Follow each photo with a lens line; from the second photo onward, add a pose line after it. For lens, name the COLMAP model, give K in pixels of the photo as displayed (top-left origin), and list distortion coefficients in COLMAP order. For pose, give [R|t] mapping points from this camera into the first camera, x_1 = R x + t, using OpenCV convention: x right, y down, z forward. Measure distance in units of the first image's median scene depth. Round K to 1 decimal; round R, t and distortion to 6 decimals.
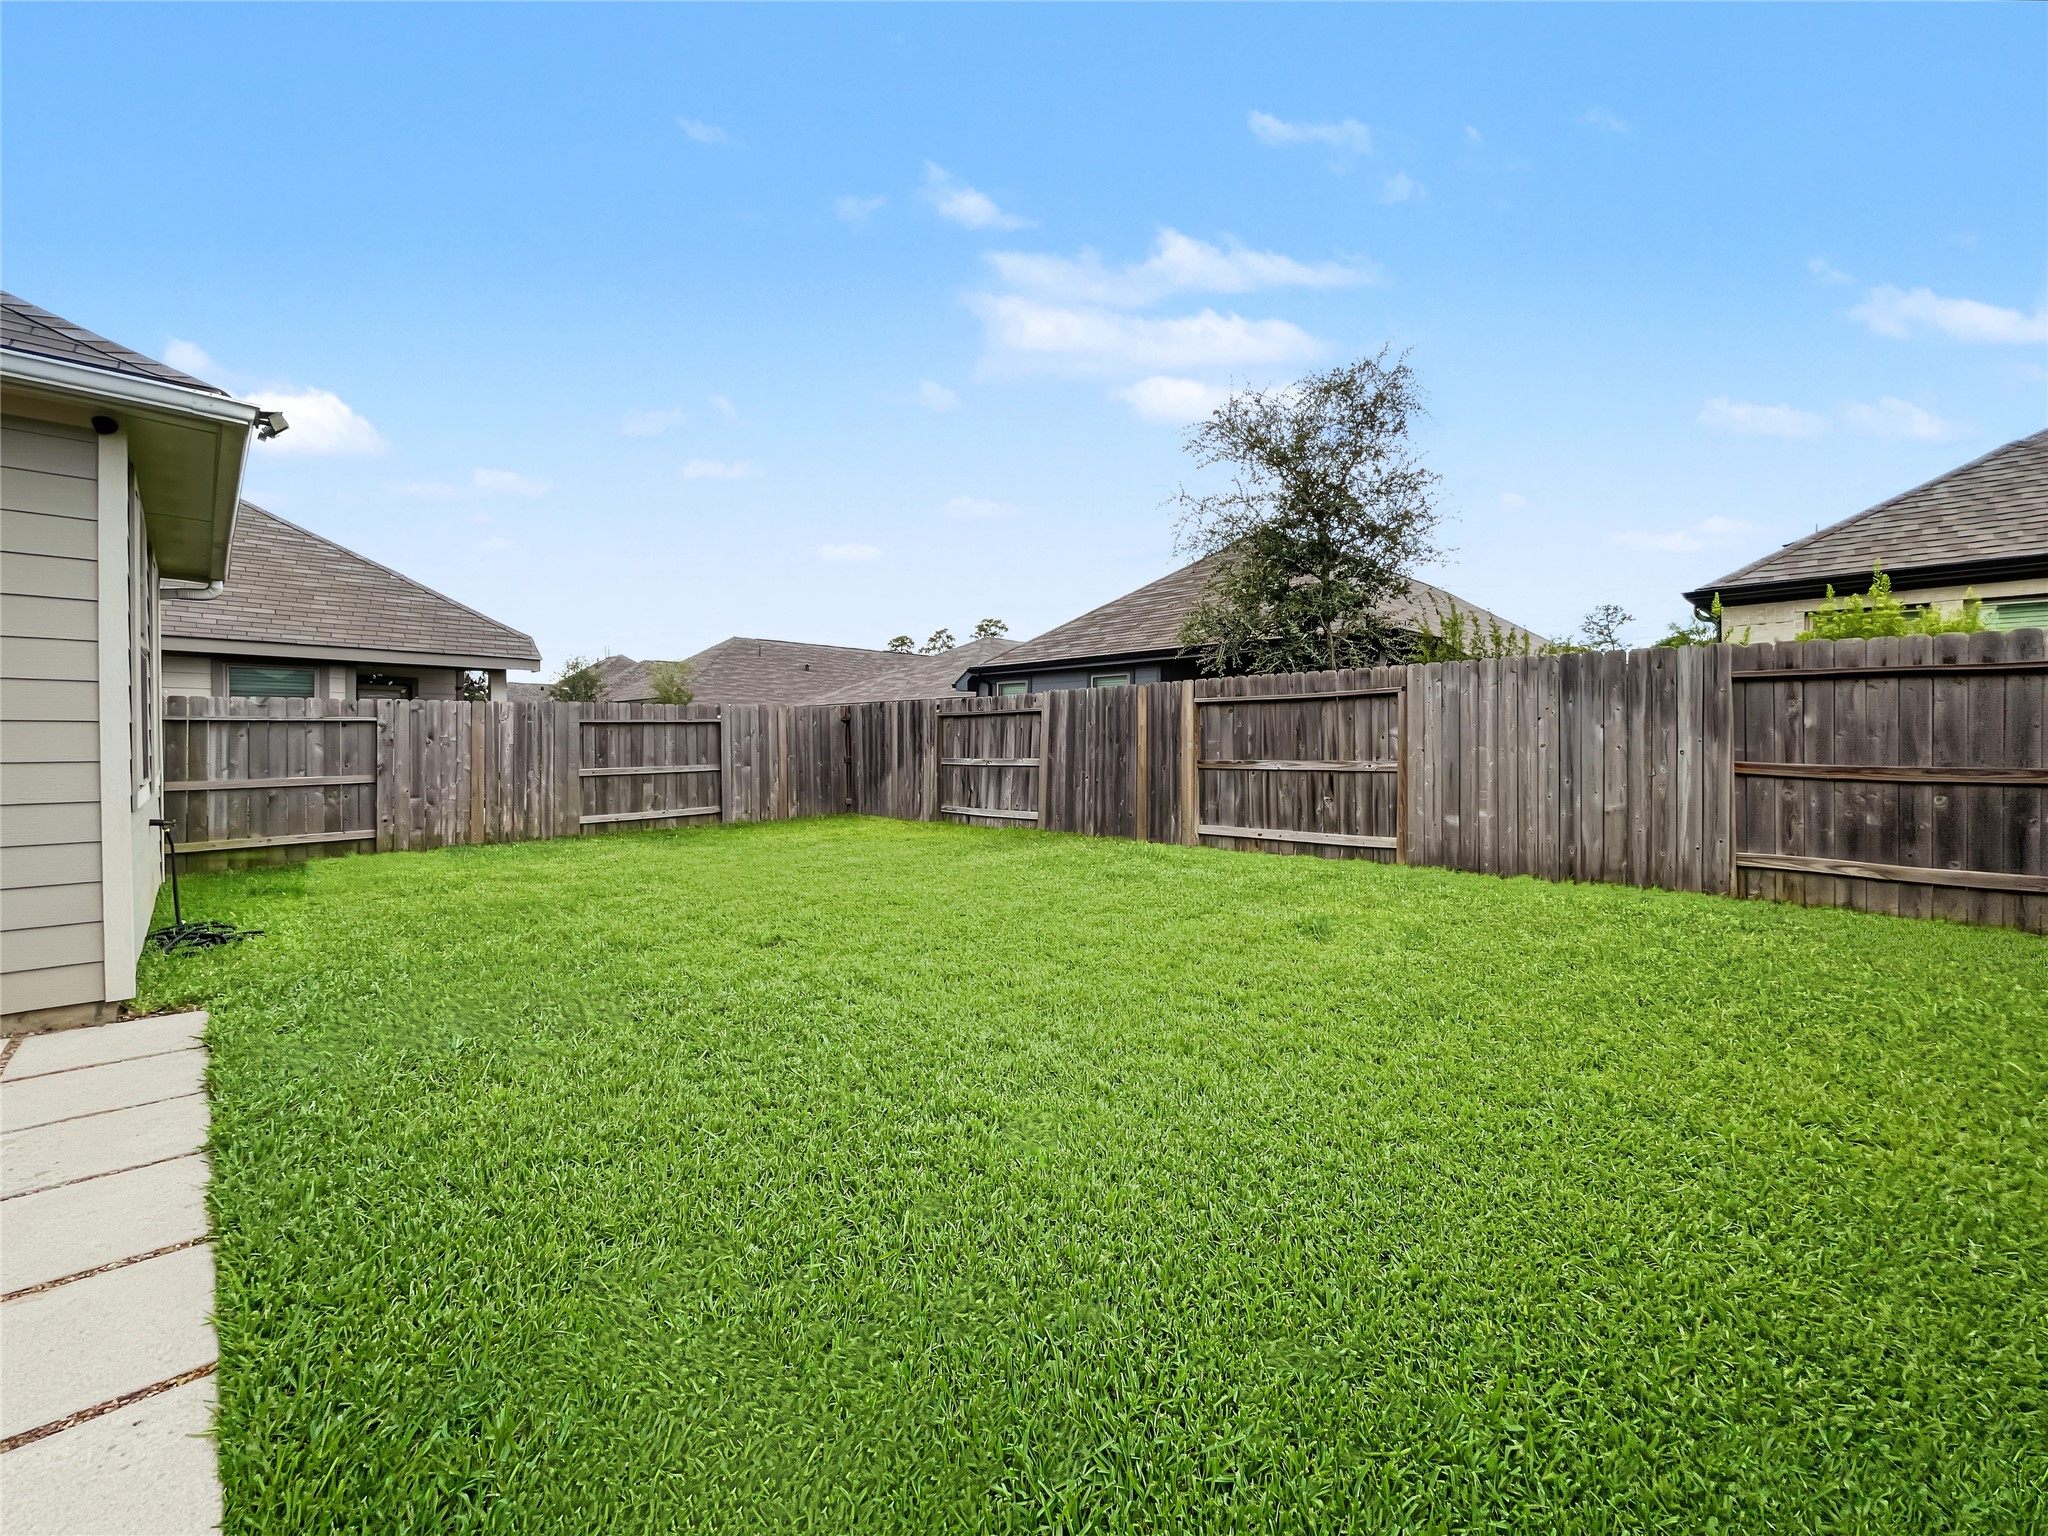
lens RADIAL K [[830.7, 0, 1007.4], [0, 830.7, 751.6], [0, 0, 1]] dist [-0.002801, -0.000133]
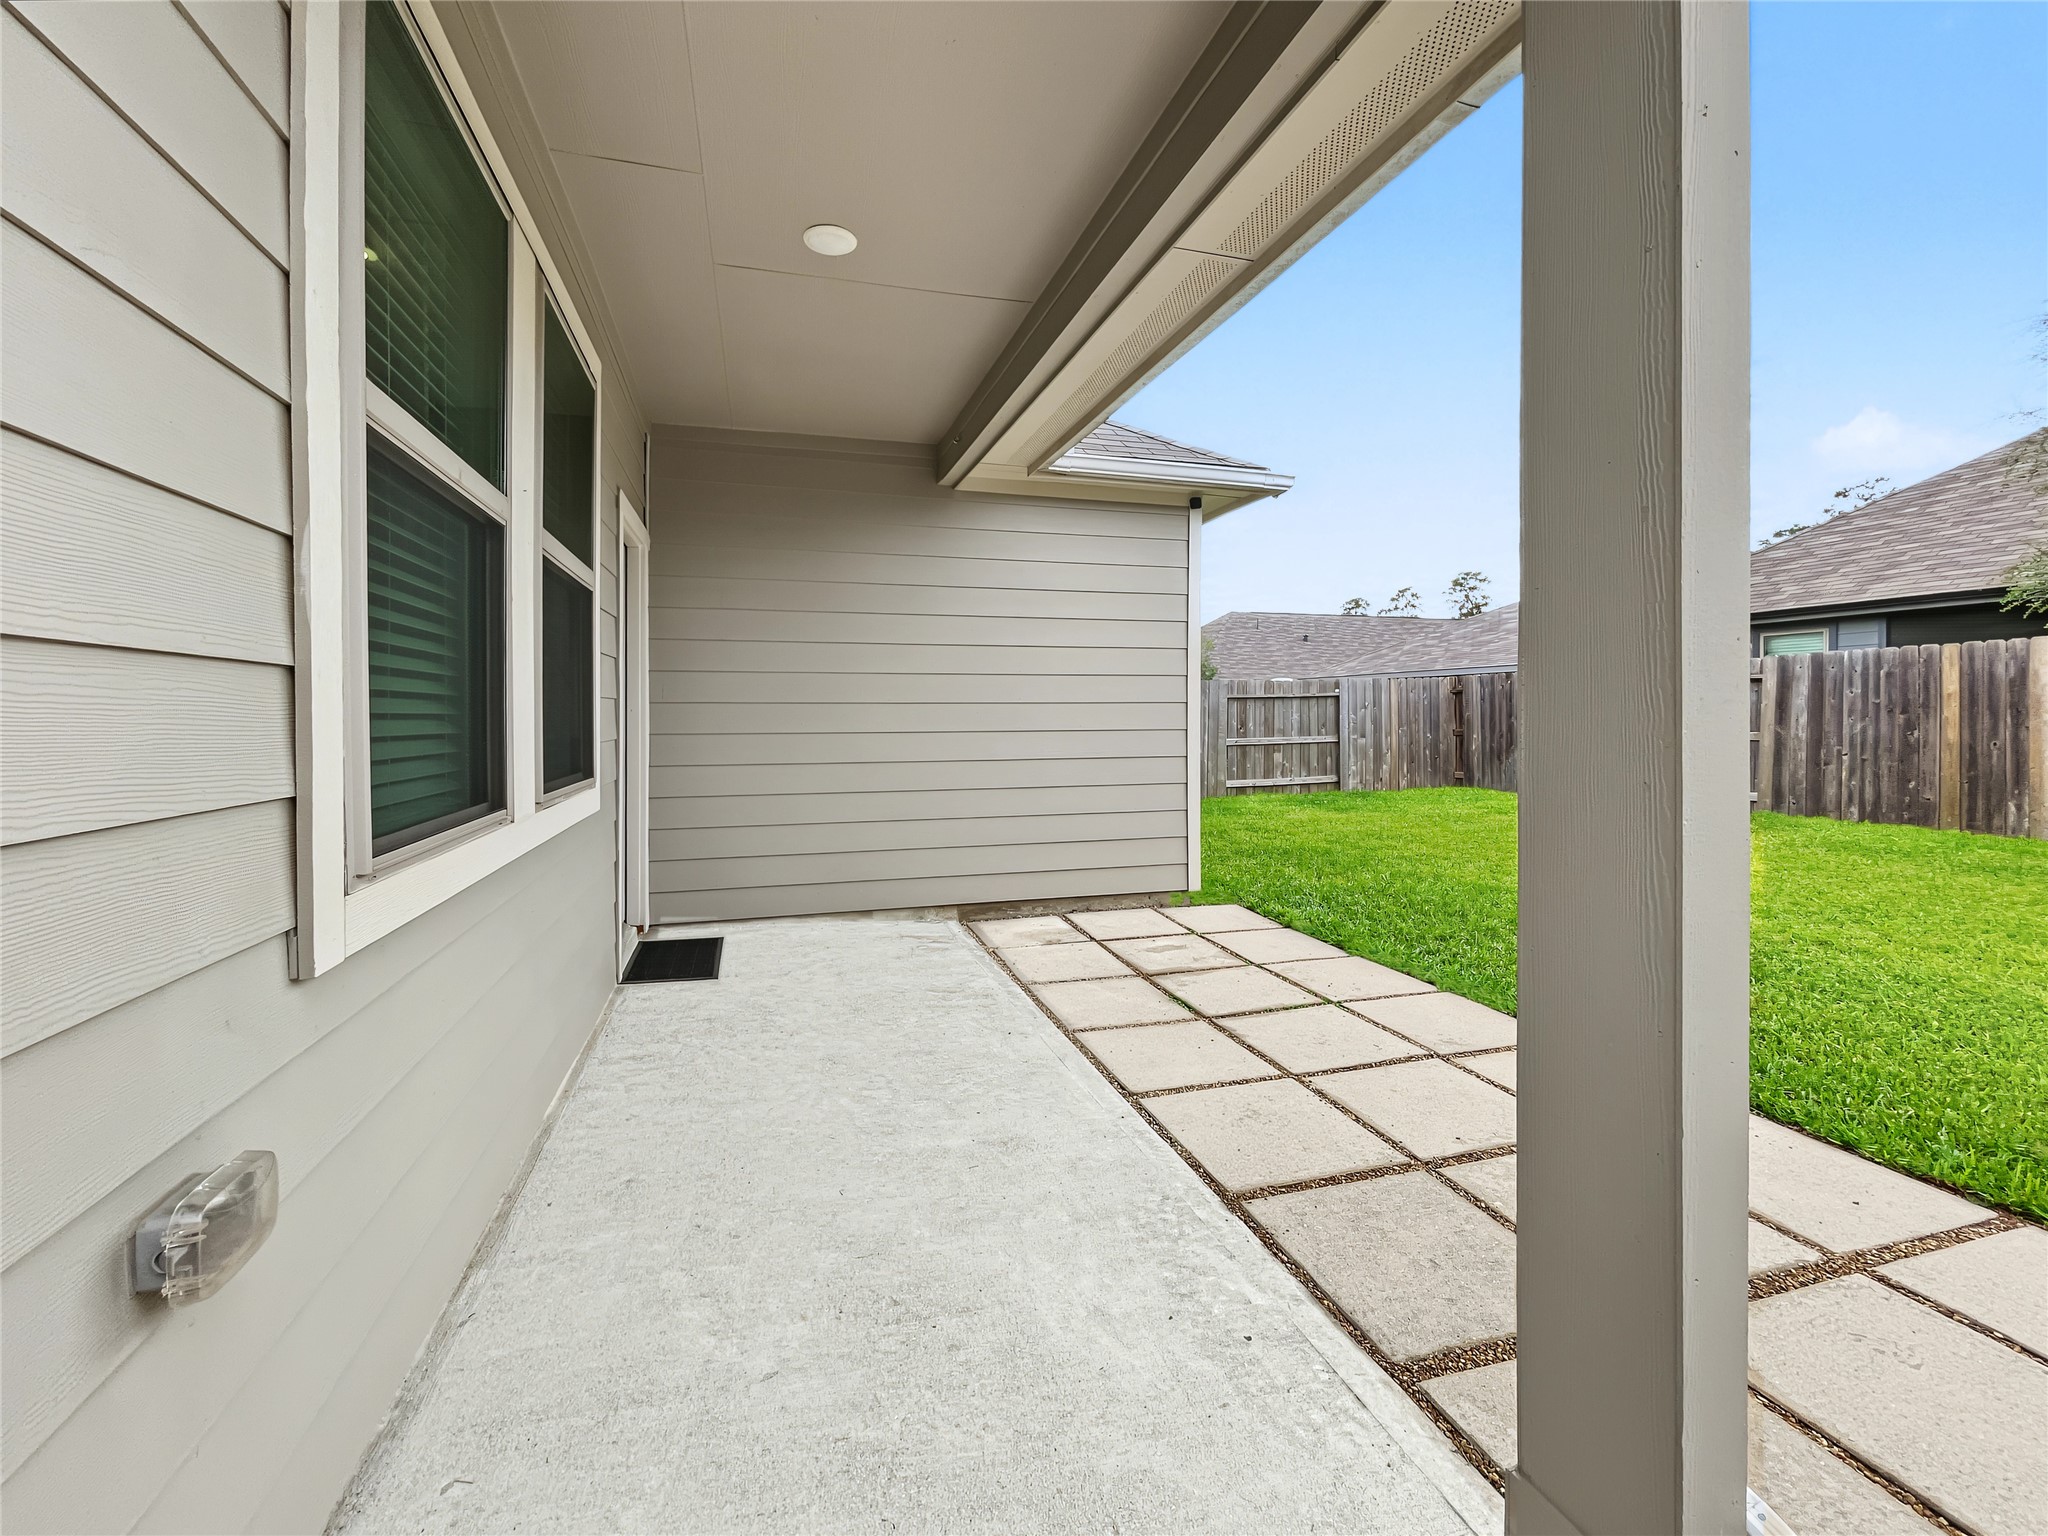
lens RADIAL K [[868.6, 0, 1005.2], [0, 868.6, 717.7], [0, 0, 1]] dist [0.001769, 0.000459]
pose [[0.885731, -0.001353, -0.464196, -0.211829], [-0.002171, 0.999973, -0.007057, 0.001165], [0.464193, 0.007258, 0.885704, -0.169222]]
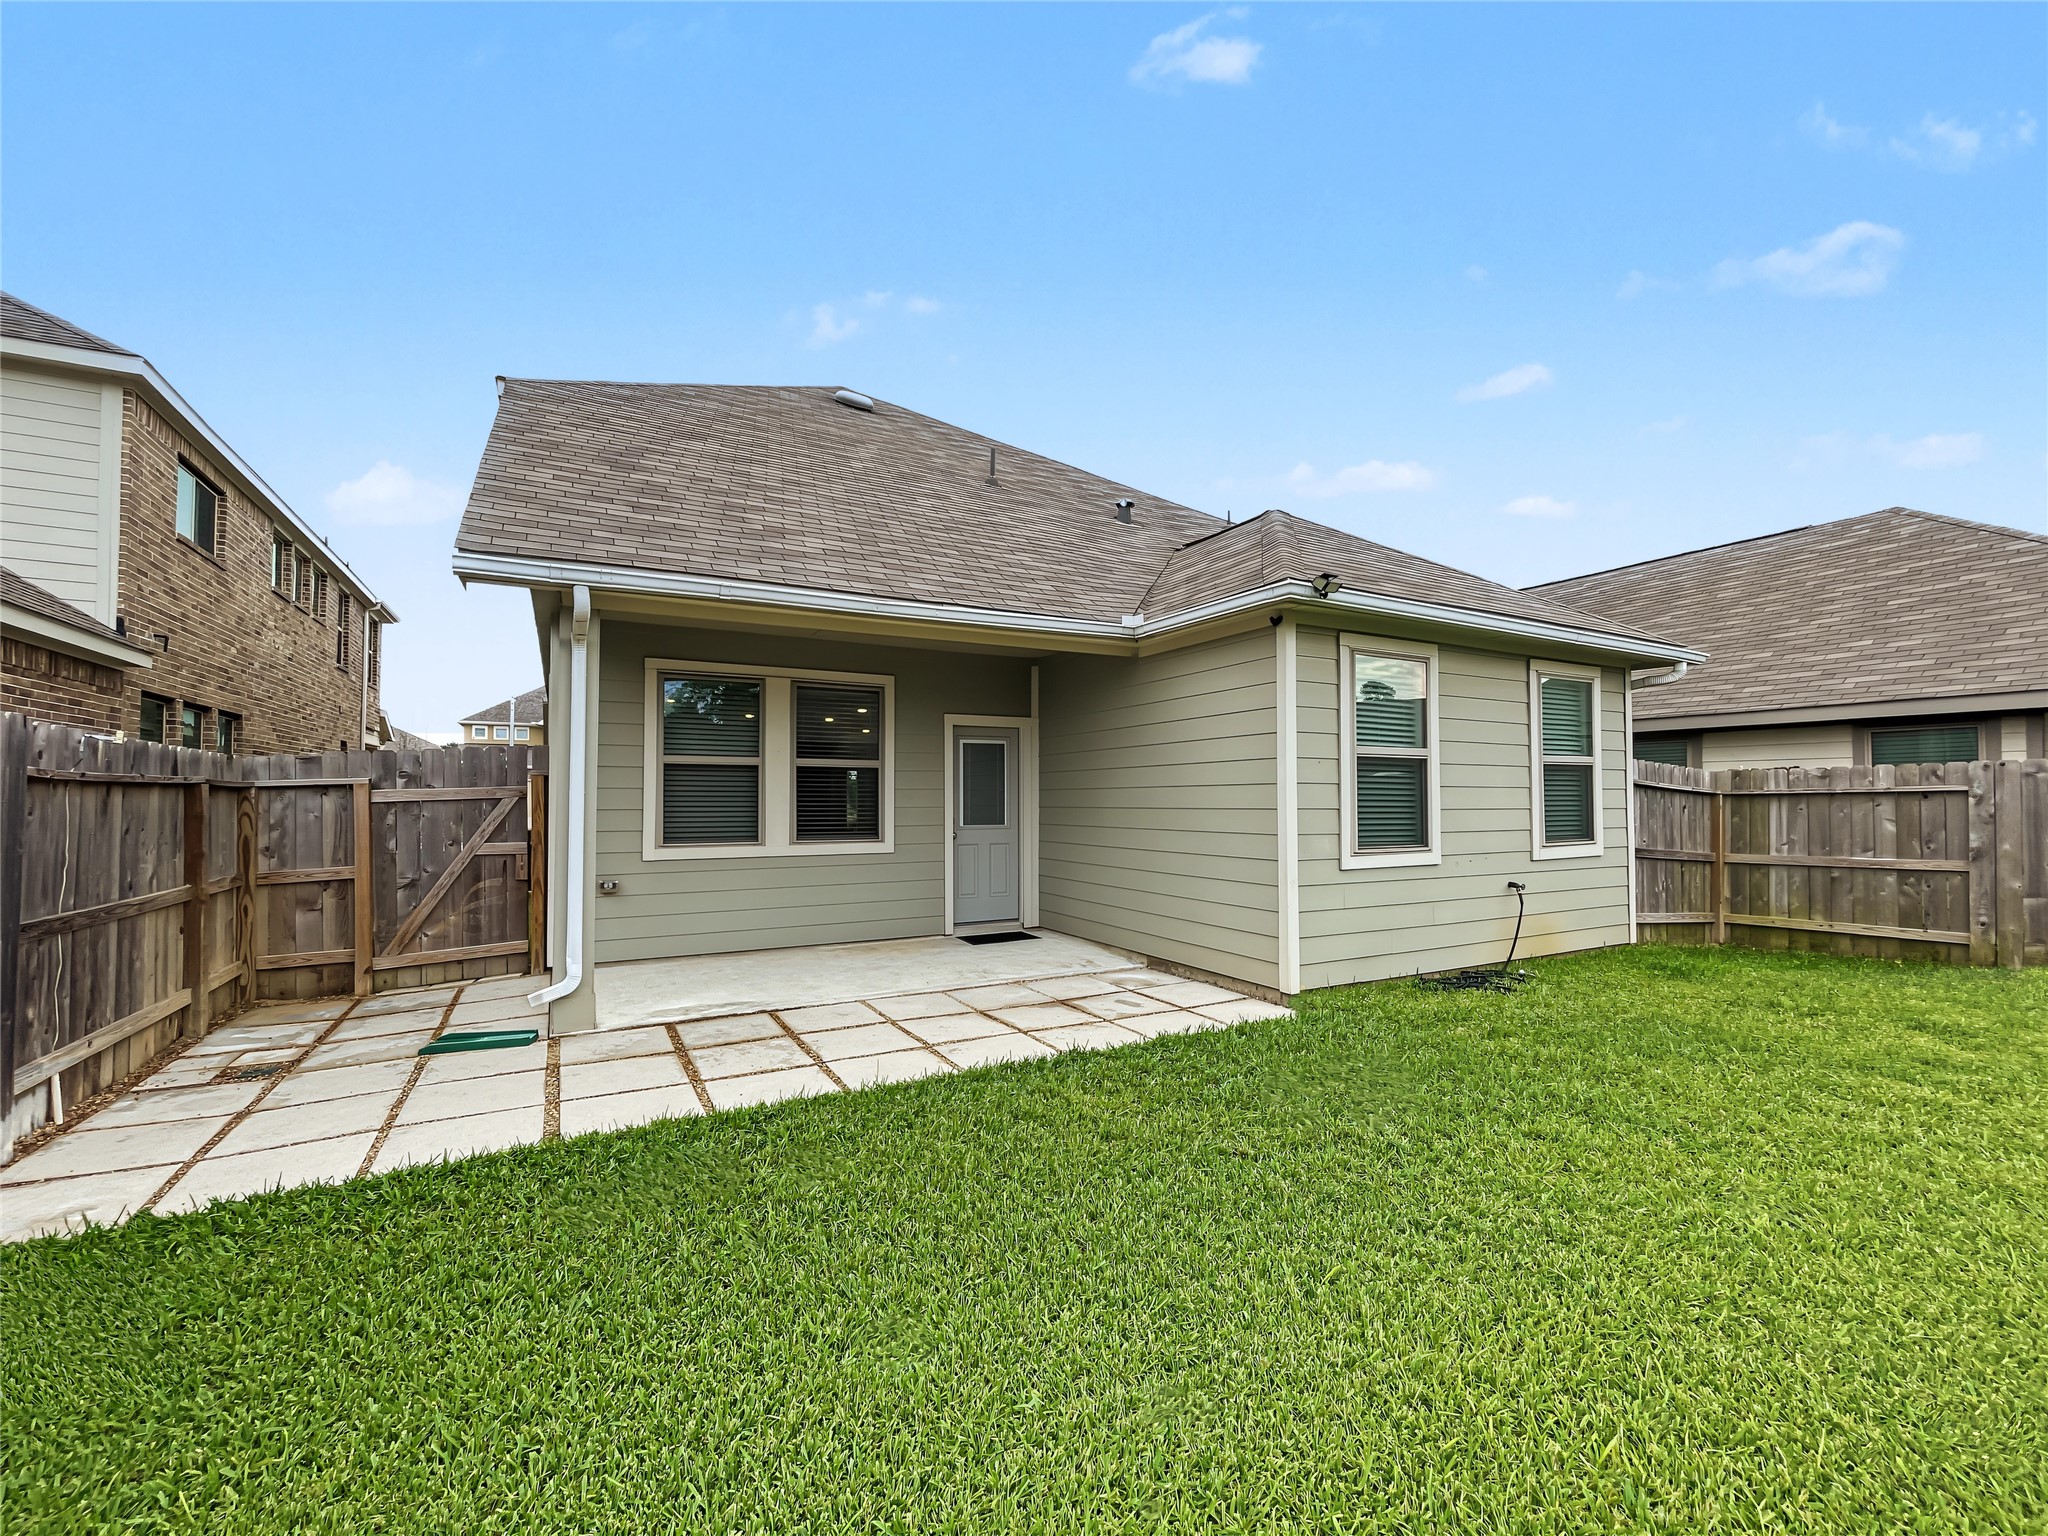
lens RADIAL K [[868.6, 0, 1010.8], [0, 868.6, 779.4], [0, 0, 1]] dist [0.001769, 0.000459]
pose [[-0.275991, -0.026002, -0.960808, 0.267133], [-0.014654, 0.999632, -0.022843, -0.017050], [0.961048, 0.007775, -0.276271, 0.399512]]
